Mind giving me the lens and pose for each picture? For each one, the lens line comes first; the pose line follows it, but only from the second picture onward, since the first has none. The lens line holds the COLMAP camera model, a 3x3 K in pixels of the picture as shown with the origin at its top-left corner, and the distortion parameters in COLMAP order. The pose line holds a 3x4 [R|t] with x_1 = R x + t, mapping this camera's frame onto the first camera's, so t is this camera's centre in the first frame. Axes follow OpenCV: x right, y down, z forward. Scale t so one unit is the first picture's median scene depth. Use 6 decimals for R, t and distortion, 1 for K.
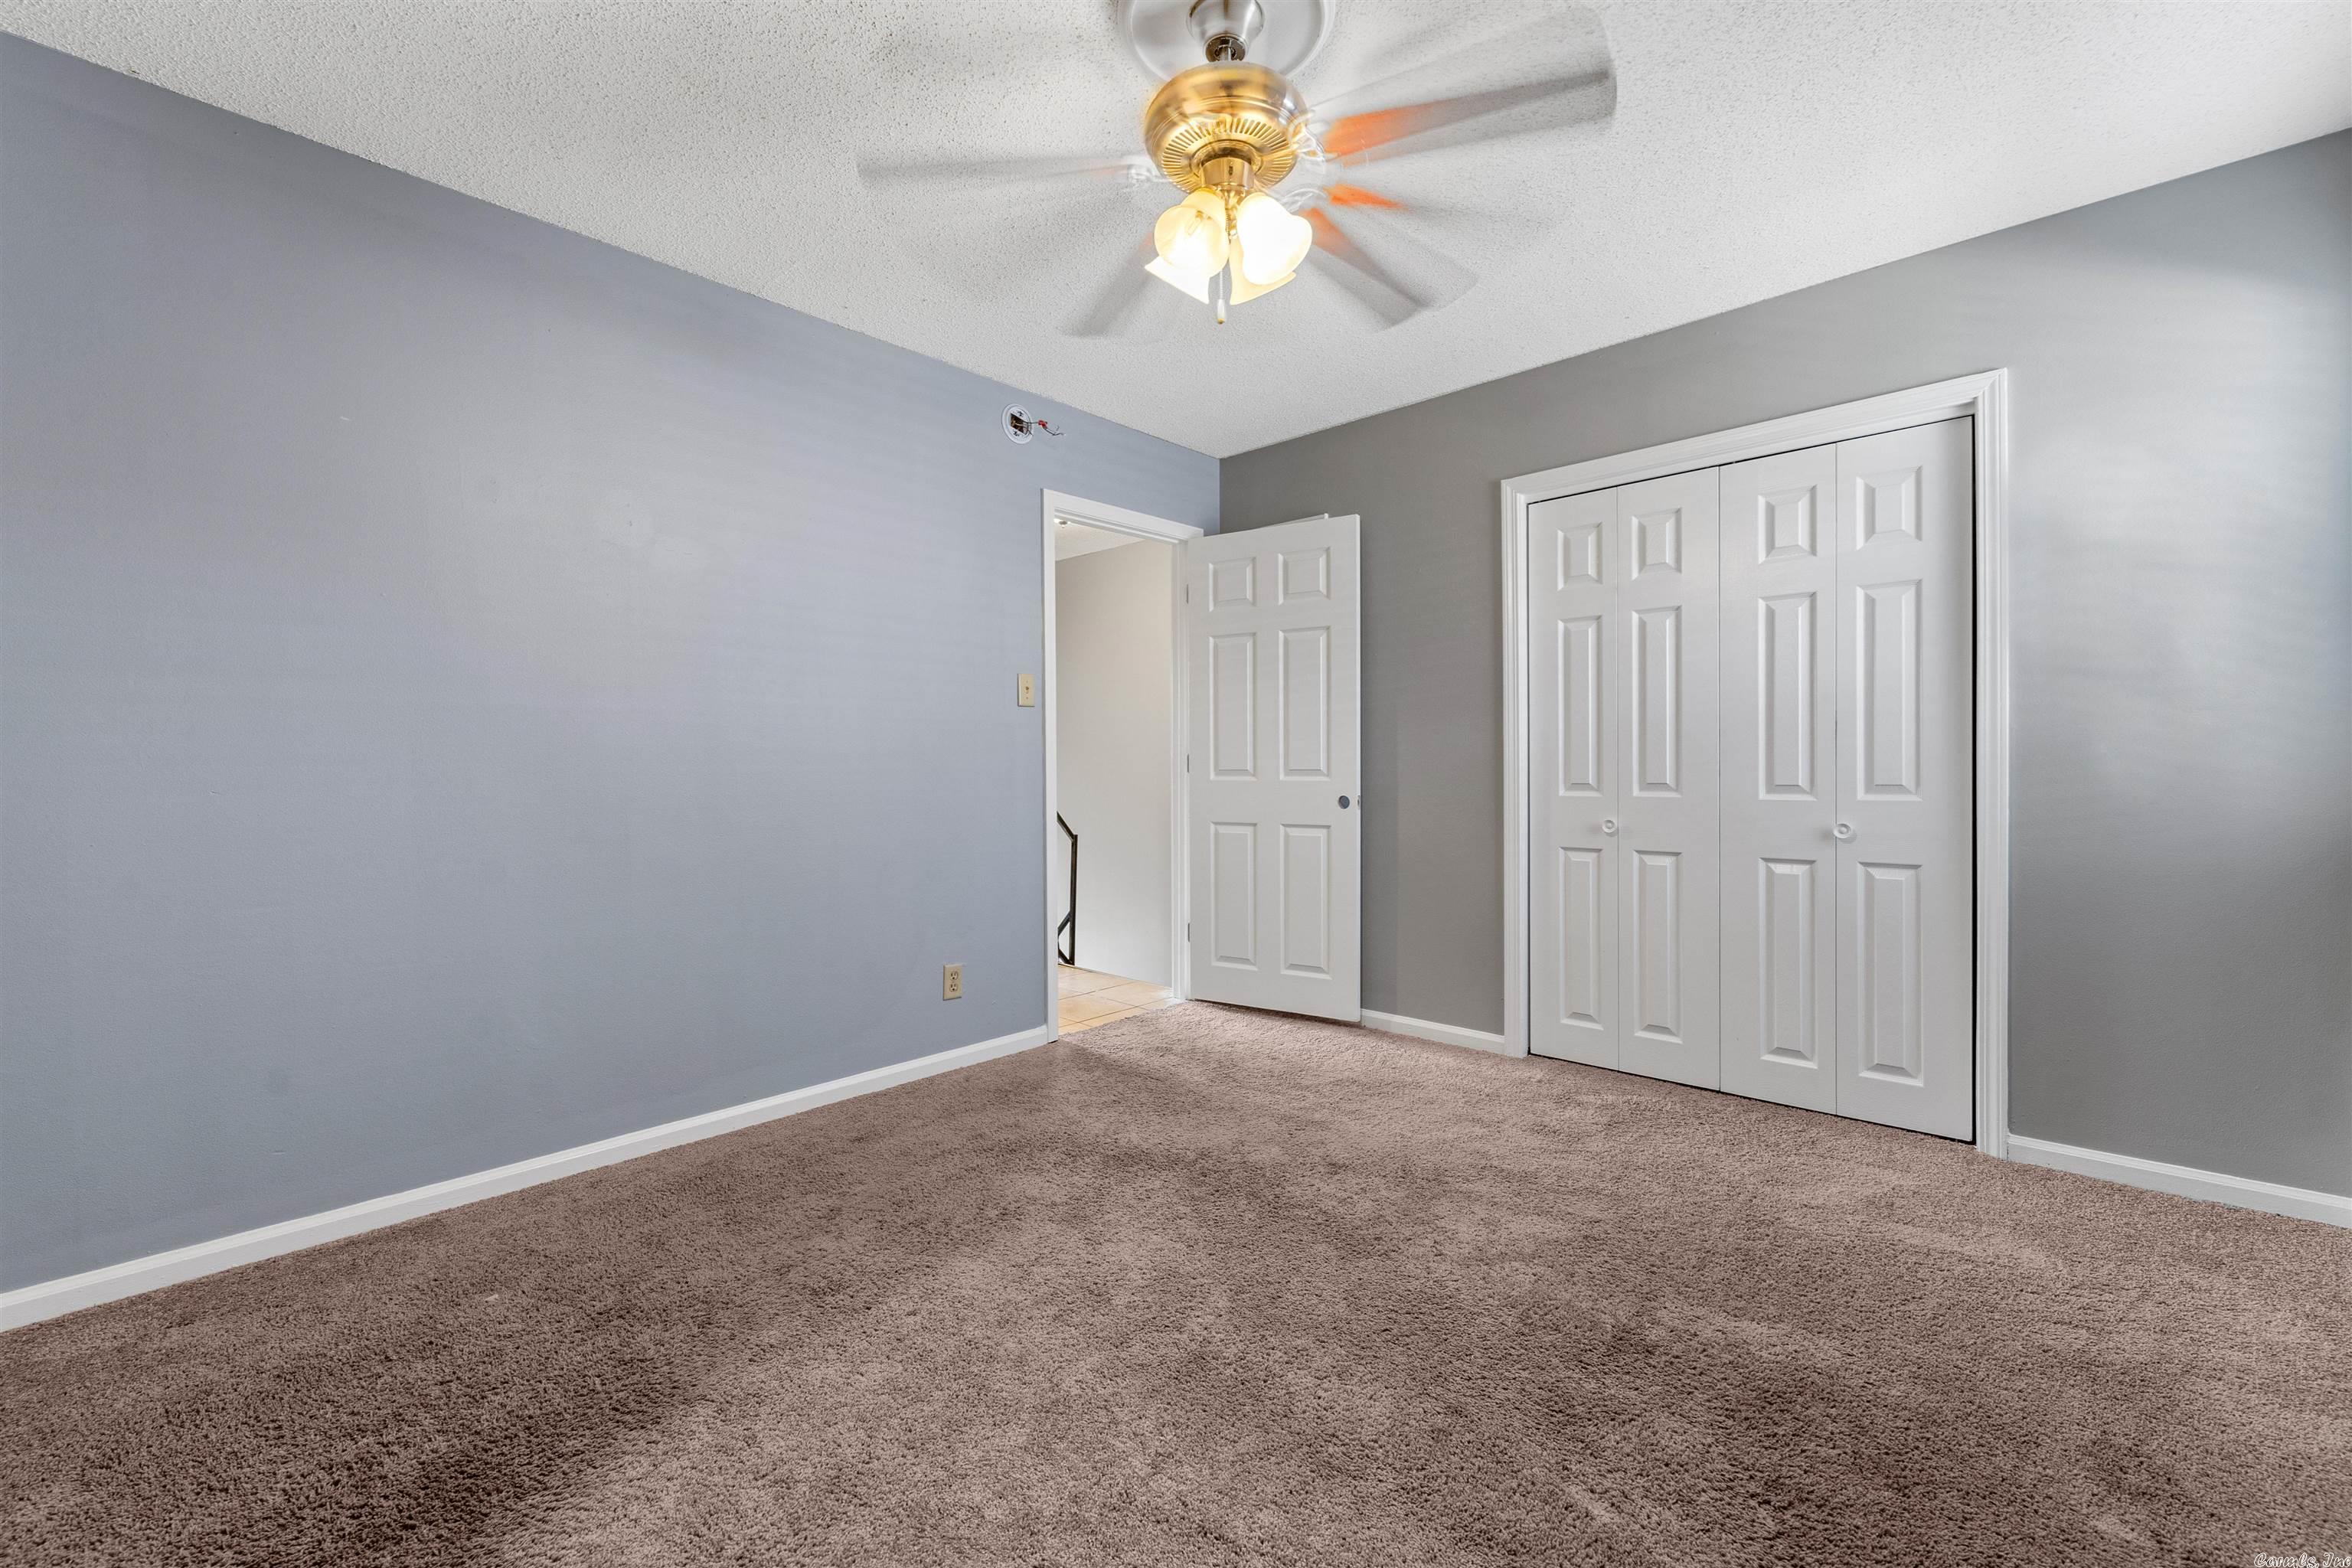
lens RADIAL K [[951.7, 0, 1168.2], [0, 951.7, 767.8], [0, 0, 1]] dist [0.000941, 0.000033]
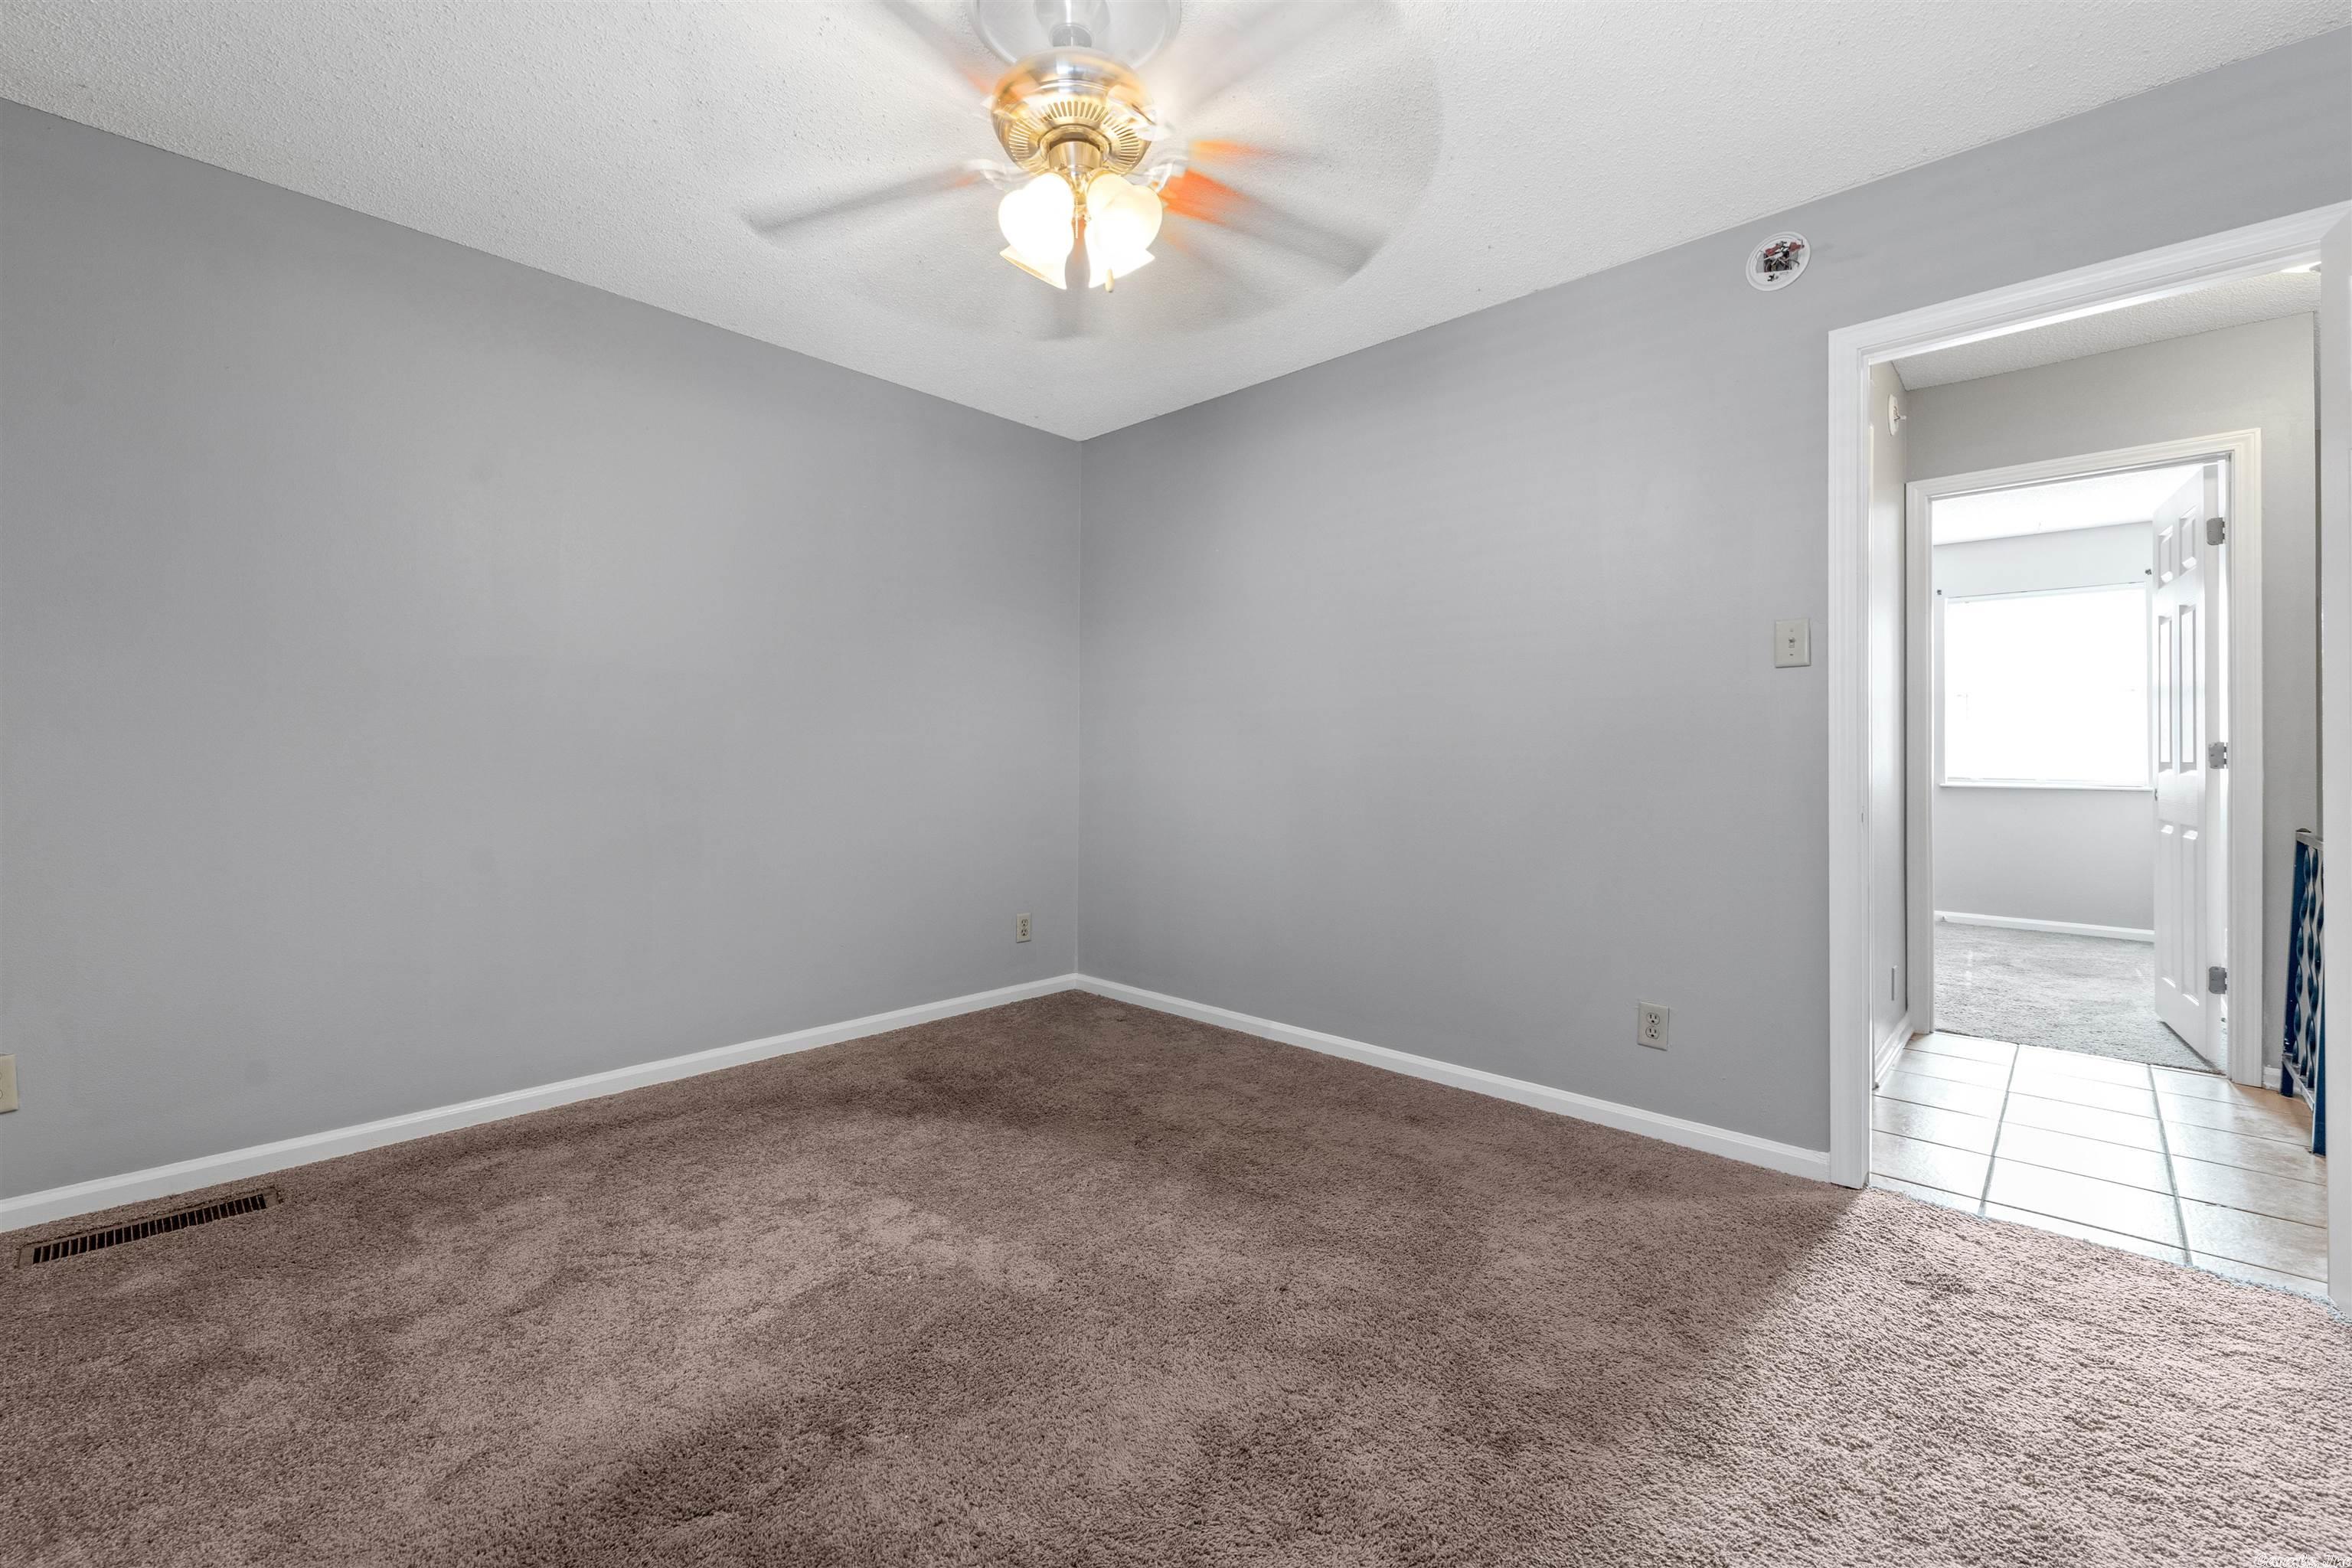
lens RADIAL K [[978.5, 0, 1179.2], [0, 978.5, 745.4], [0, 0, 1]] dist [0.002439, 0.000156]
pose [[0.010491, 0.001510, -0.999944, 0.656698], [-0.006514, 0.999978, 0.001441, -0.008875], [0.999924, 0.006498, 0.010501, 0.669098]]
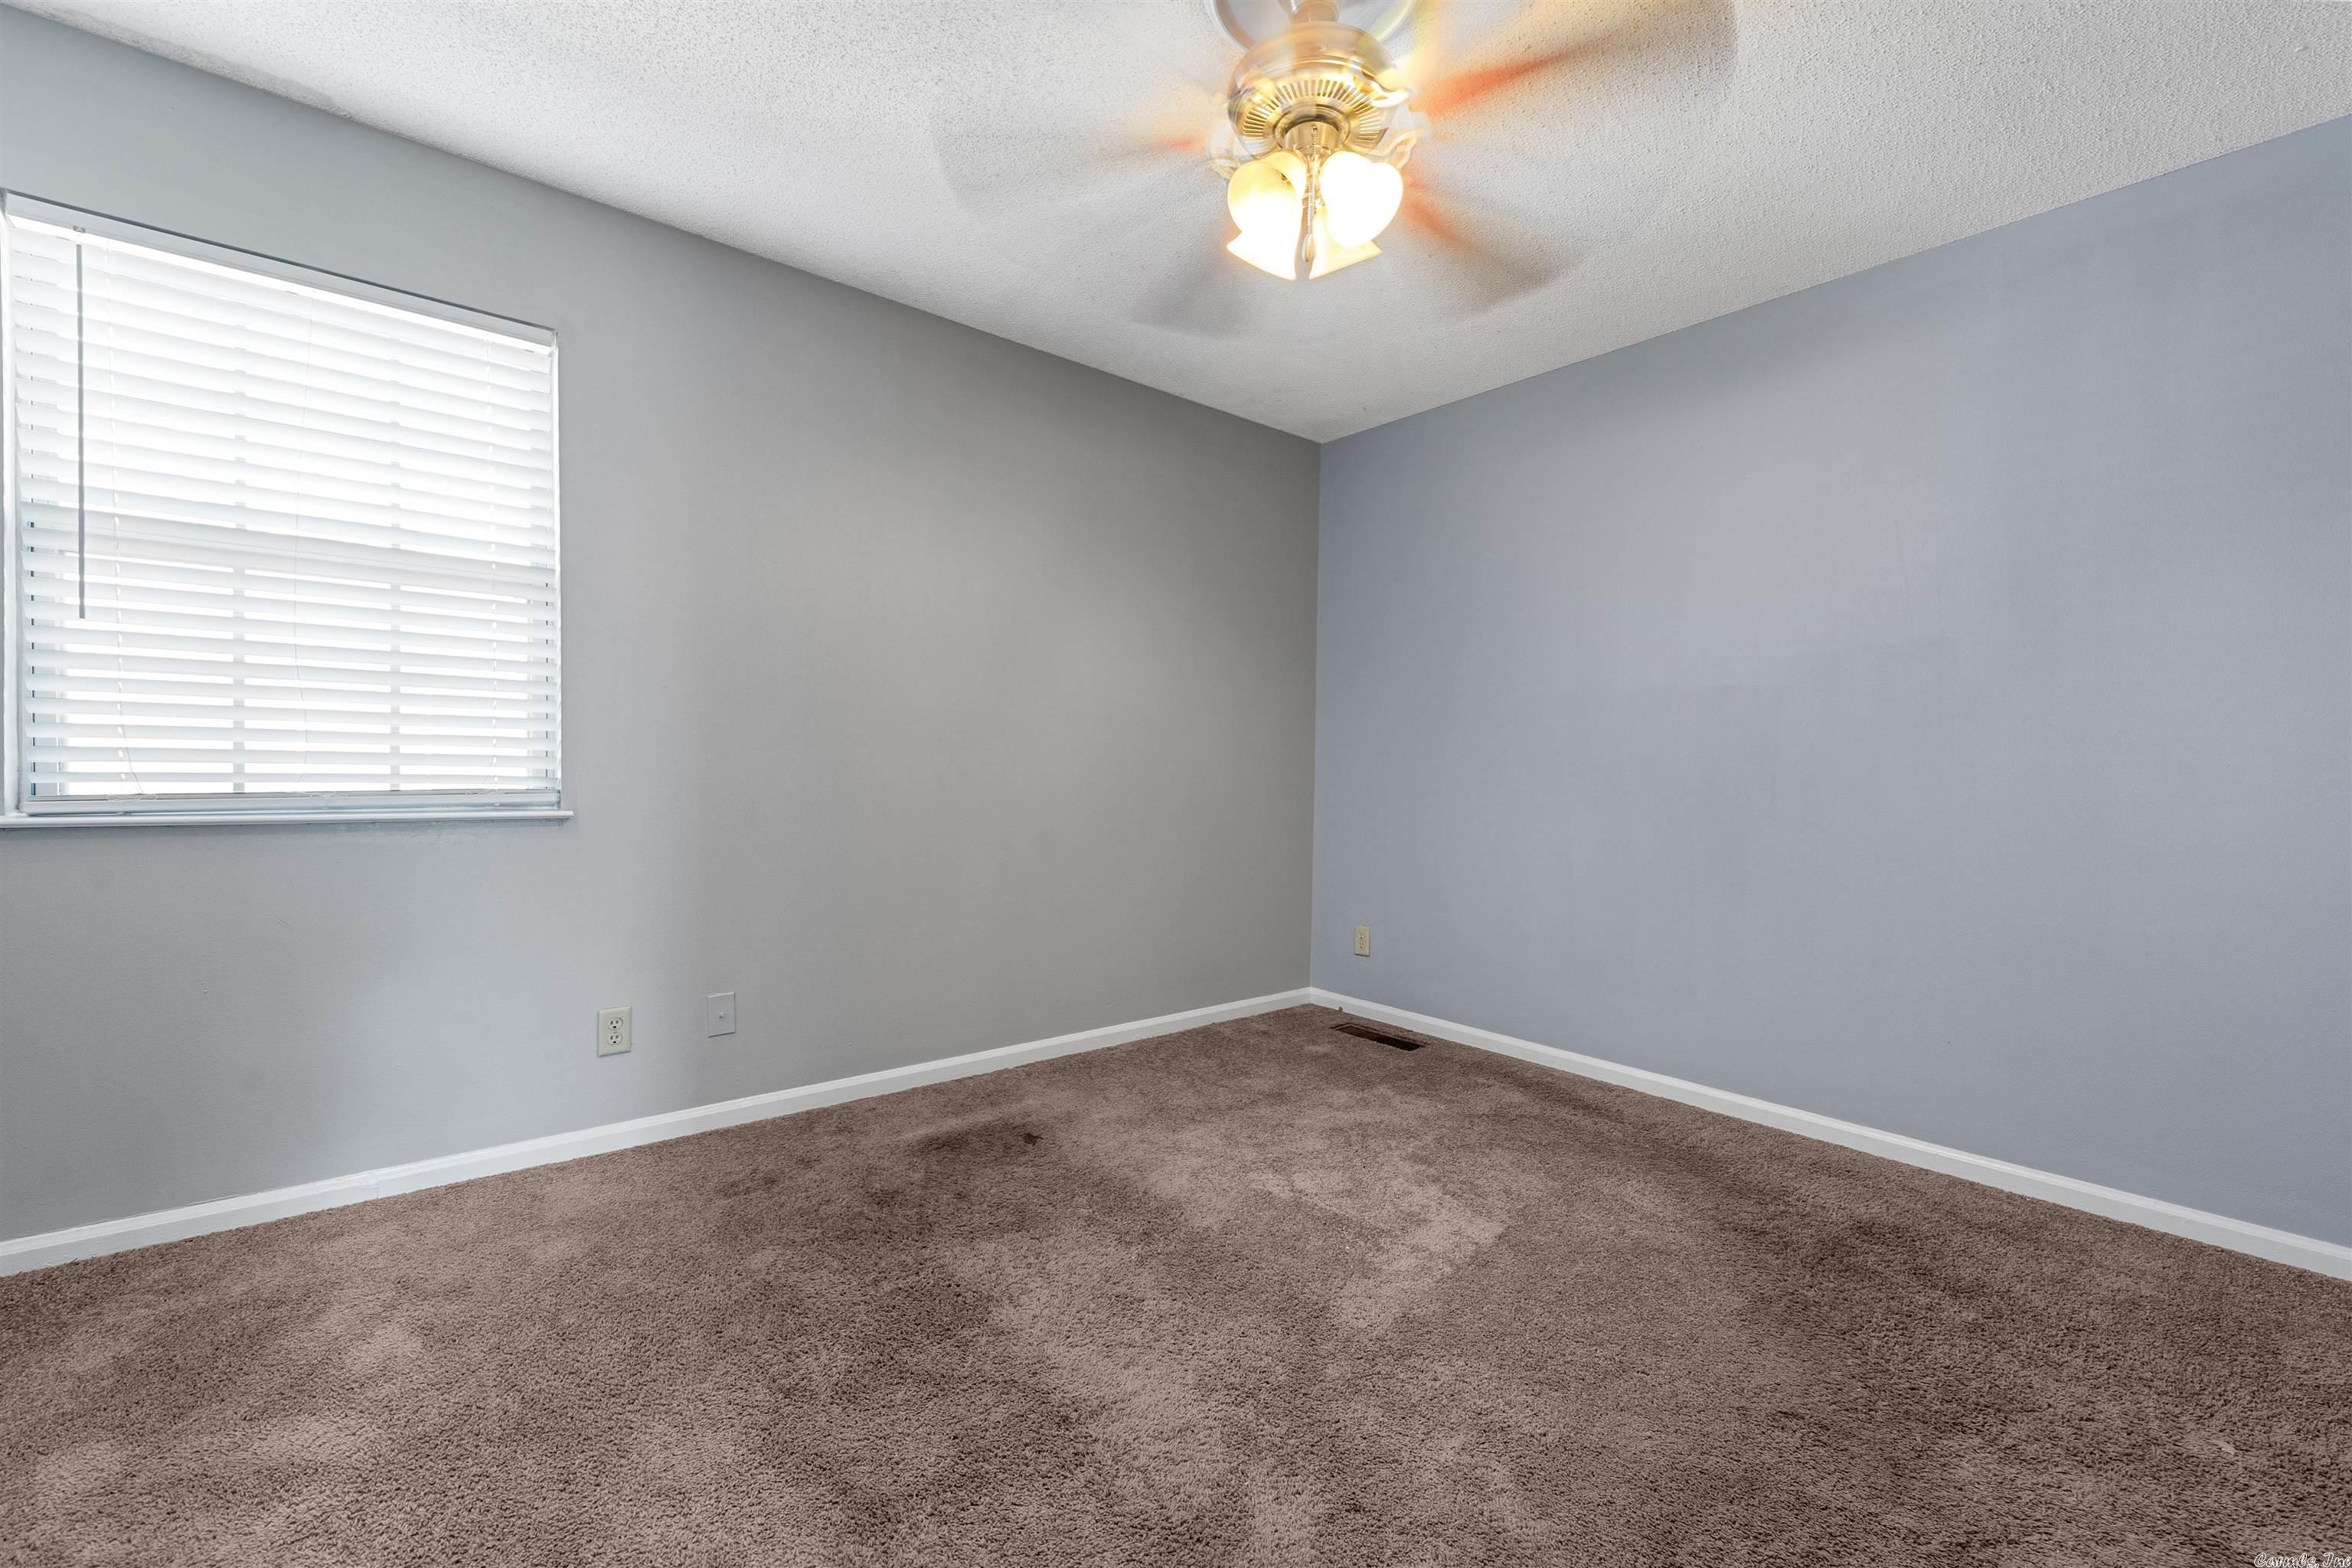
lens RADIAL K [[971.3, 0, 1174.1], [0, 971.3, 774.6], [0, 0, 1]] dist [0.002225, 0.000133]
pose [[-0.993337, -0.013337, 0.114472, 0.045615], [-0.012523, 0.999891, 0.007820, 0.002298], [-0.114564, 0.006335, -0.993396, 1.214568]]
